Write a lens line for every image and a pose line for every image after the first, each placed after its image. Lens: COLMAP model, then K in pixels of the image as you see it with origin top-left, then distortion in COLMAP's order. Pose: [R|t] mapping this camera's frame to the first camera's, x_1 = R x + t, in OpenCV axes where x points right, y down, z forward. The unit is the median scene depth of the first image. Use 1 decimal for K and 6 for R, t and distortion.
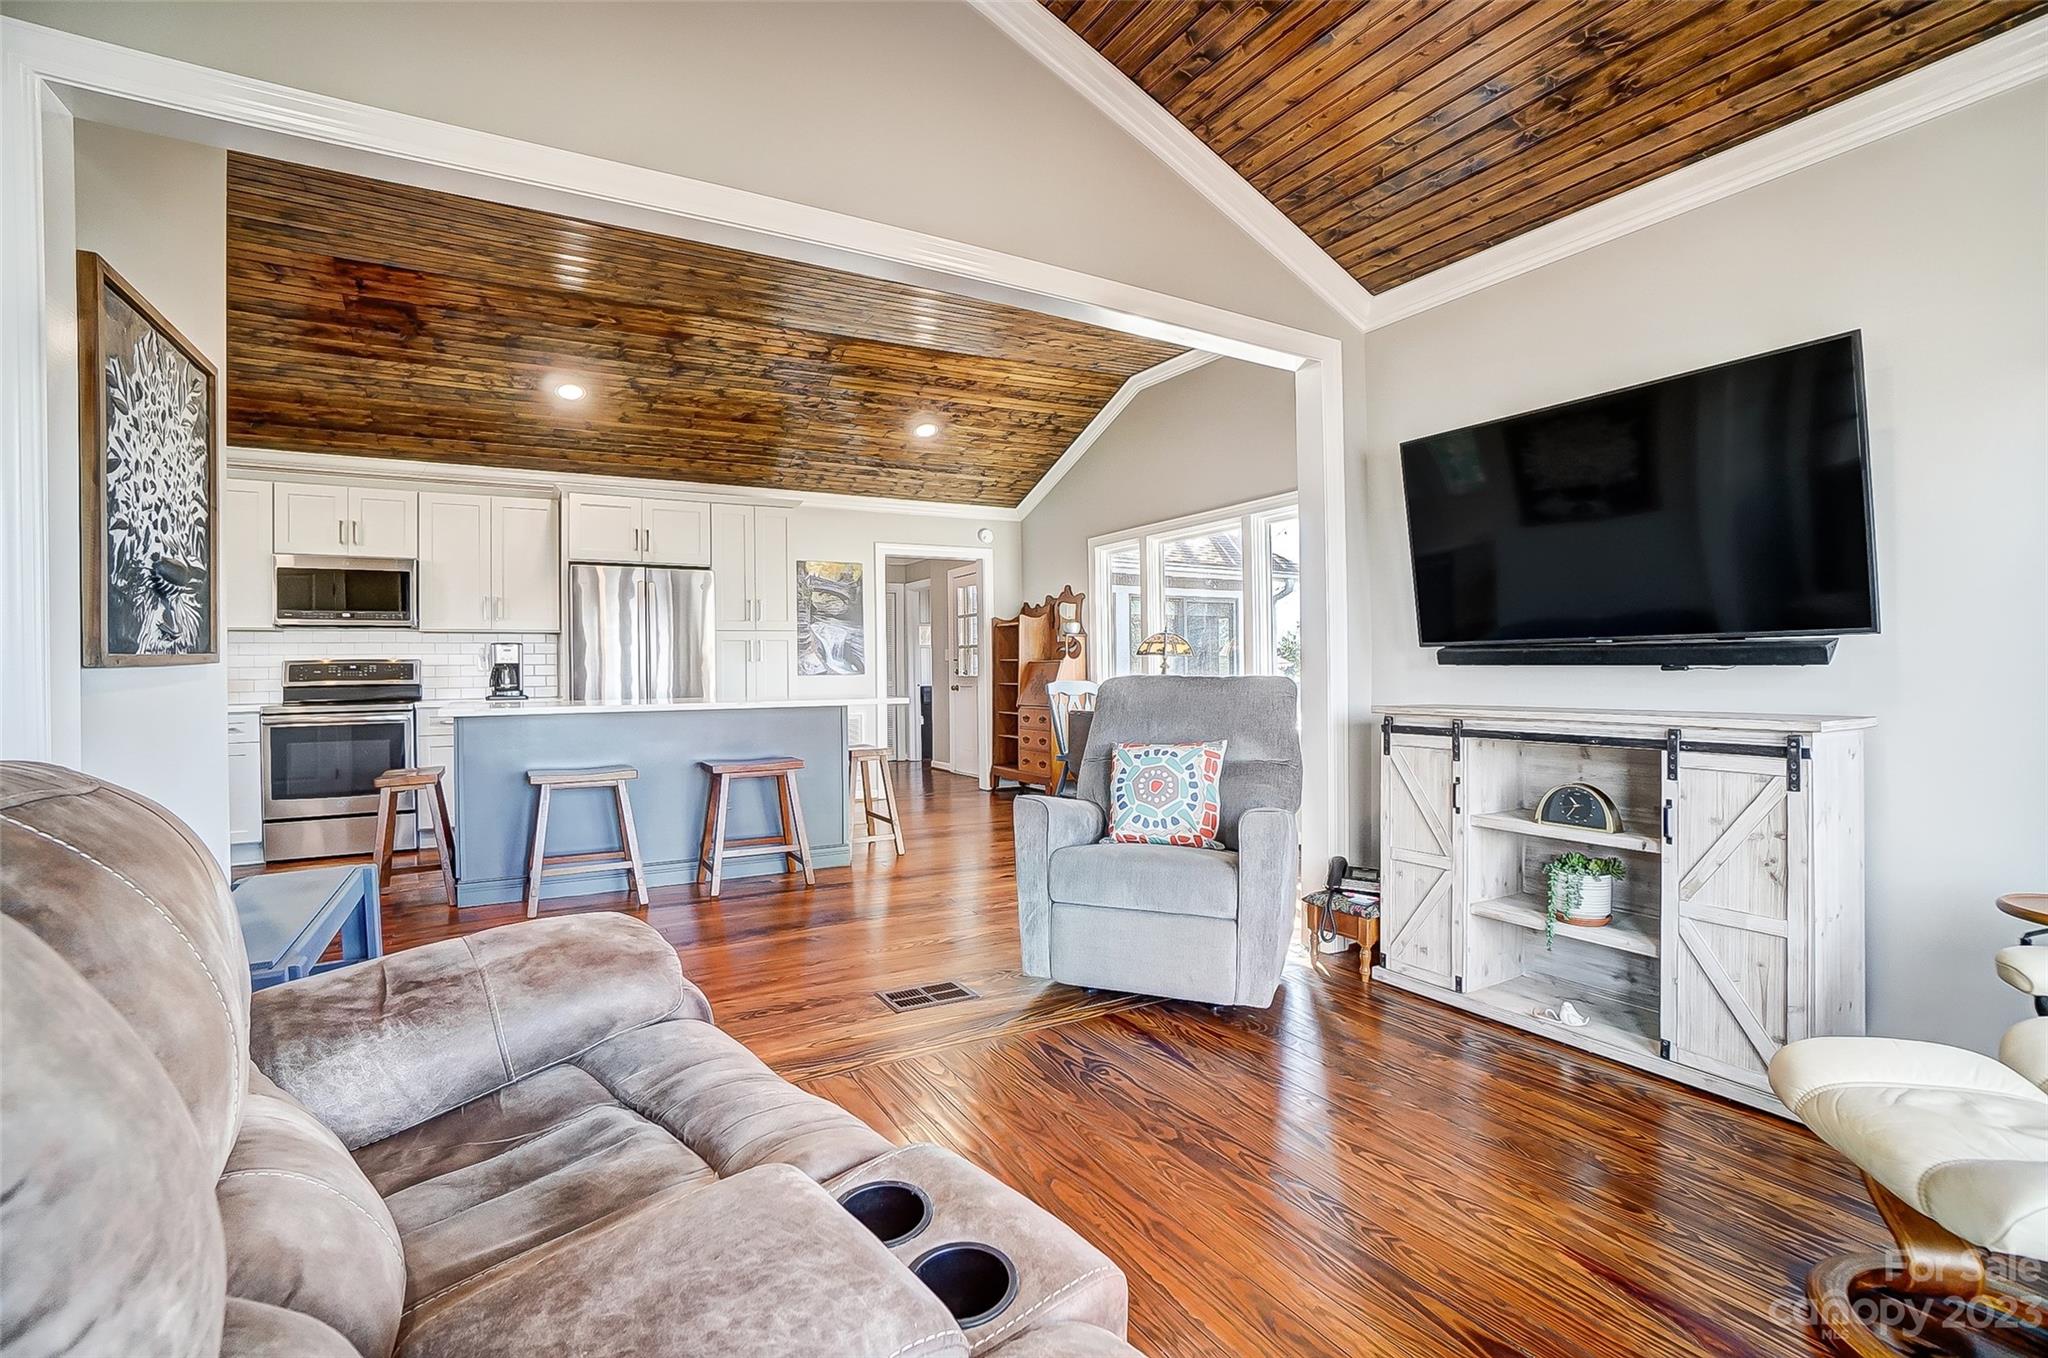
lens RADIAL K [[904.8, 0, 987.5], [0, 904.8, 667.3], [0, 0, 1]] dist [-0.055231, 0.022619]
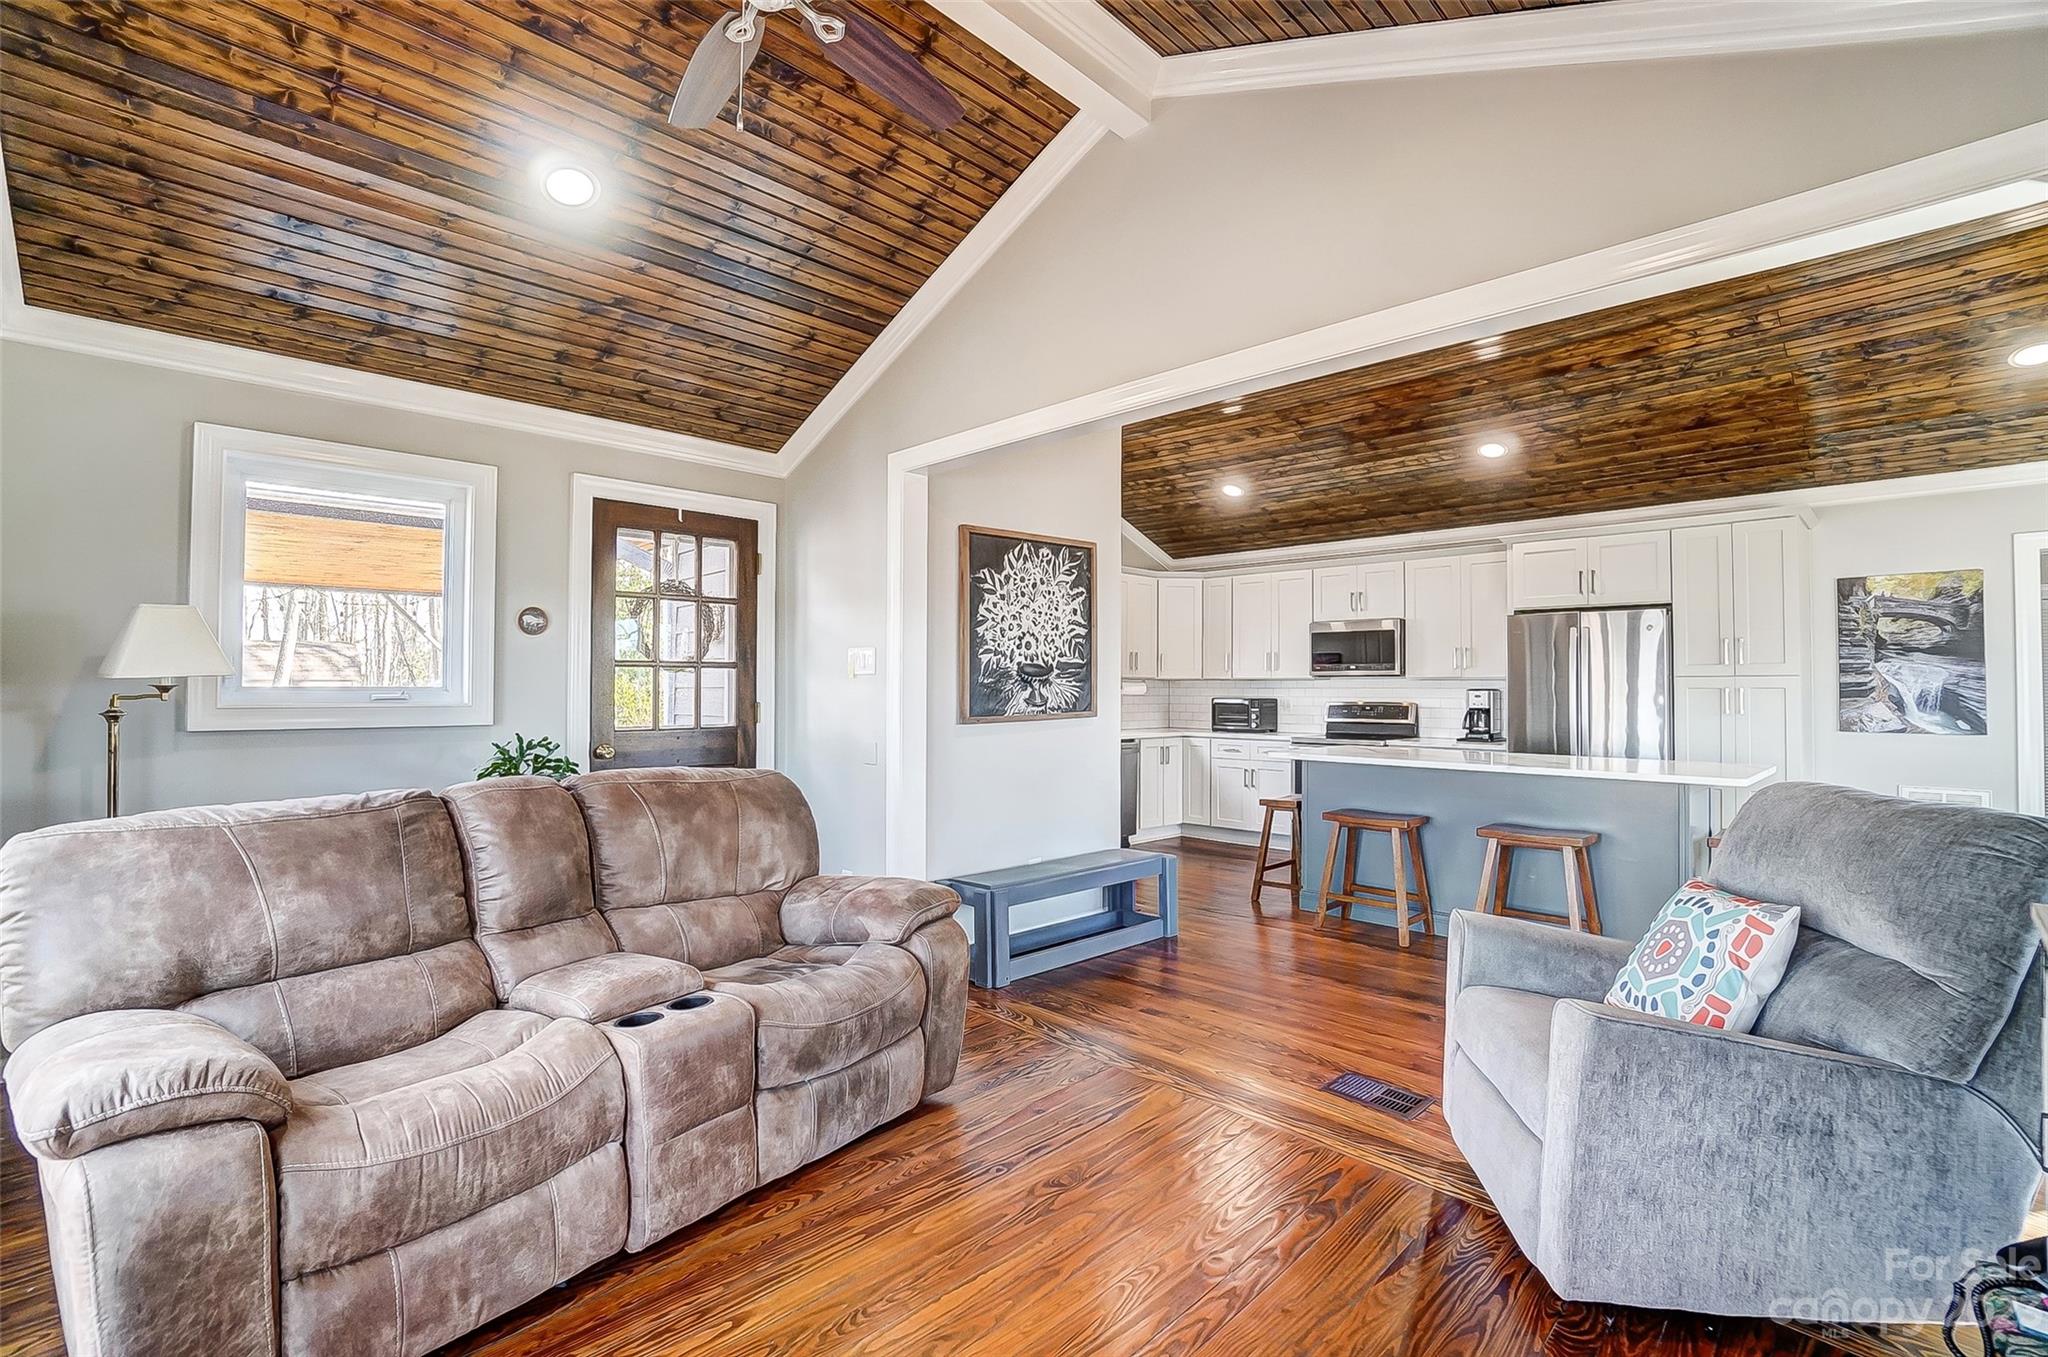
lens RADIAL K [[919.6, 0, 1041.6], [0, 919.6, 664.3], [0, 0, 1]] dist [-0.049462, 0.024234]
pose [[0.292374, -0.012844, -0.956218, 0.361429], [-0.008387, 0.999837, -0.015994, -0.035495], [0.956267, 0.012696, 0.292218, 0.177520]]
